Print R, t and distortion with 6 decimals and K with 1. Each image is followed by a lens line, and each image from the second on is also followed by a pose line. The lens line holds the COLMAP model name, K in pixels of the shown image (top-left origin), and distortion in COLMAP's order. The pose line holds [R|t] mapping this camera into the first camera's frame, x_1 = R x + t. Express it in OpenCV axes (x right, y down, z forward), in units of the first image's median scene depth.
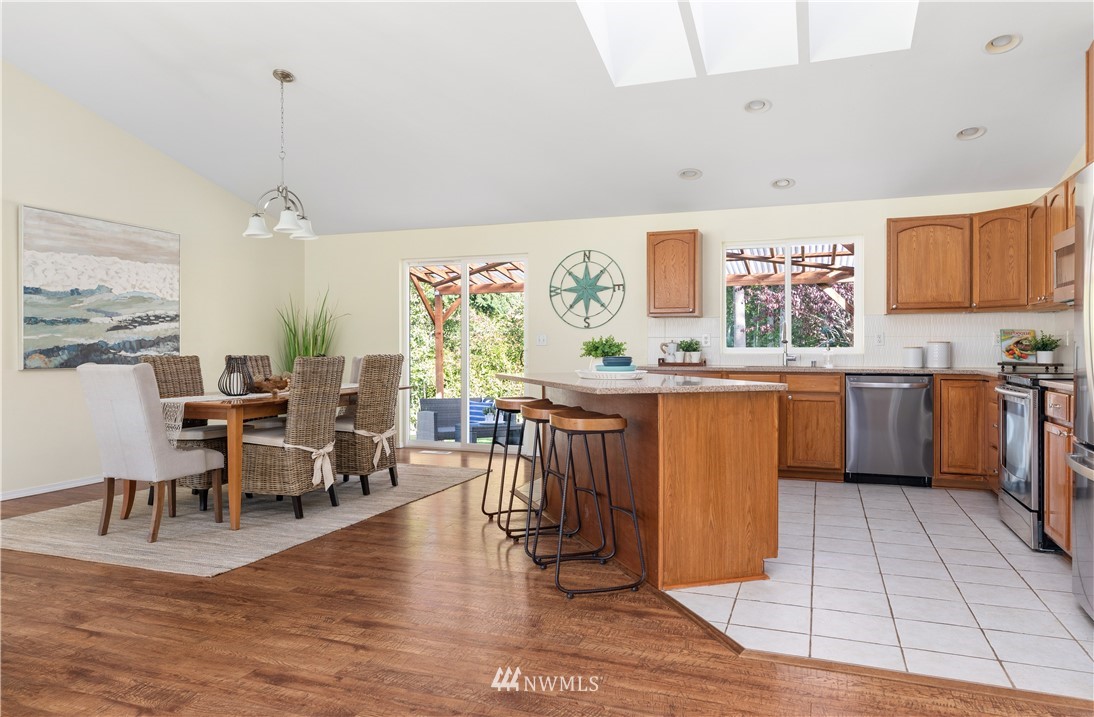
lens RADIAL K [[722.0, 0, 547.0], [0, 722.0, 358.5], [0, 0, 1]] dist [0.002116, 0.000118]
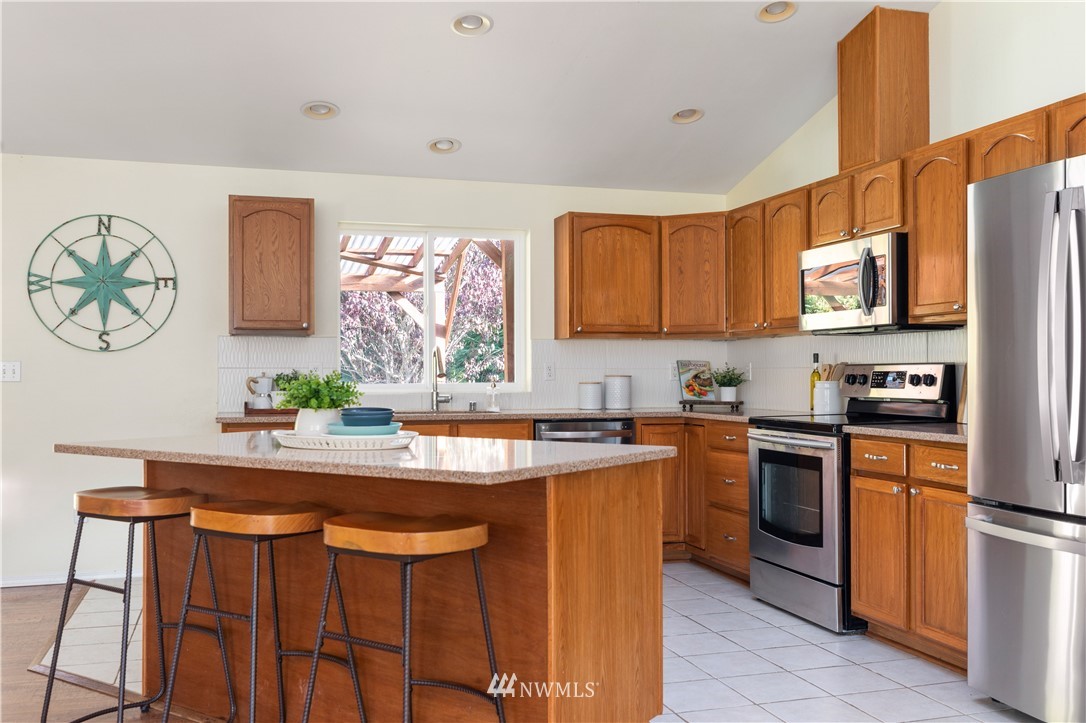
lens RADIAL K [[997.4, 0, 543.0], [0, 997.4, 361.5], [0, 0, 1]] dist [-0.007771, -0.006951]
pose [[0.786411, 0.006488, 0.617670, -0.191930], [0.011372, 0.999623, -0.024978, -0.012563], [-0.617599, 0.026667, 0.786041, 0.207026]]
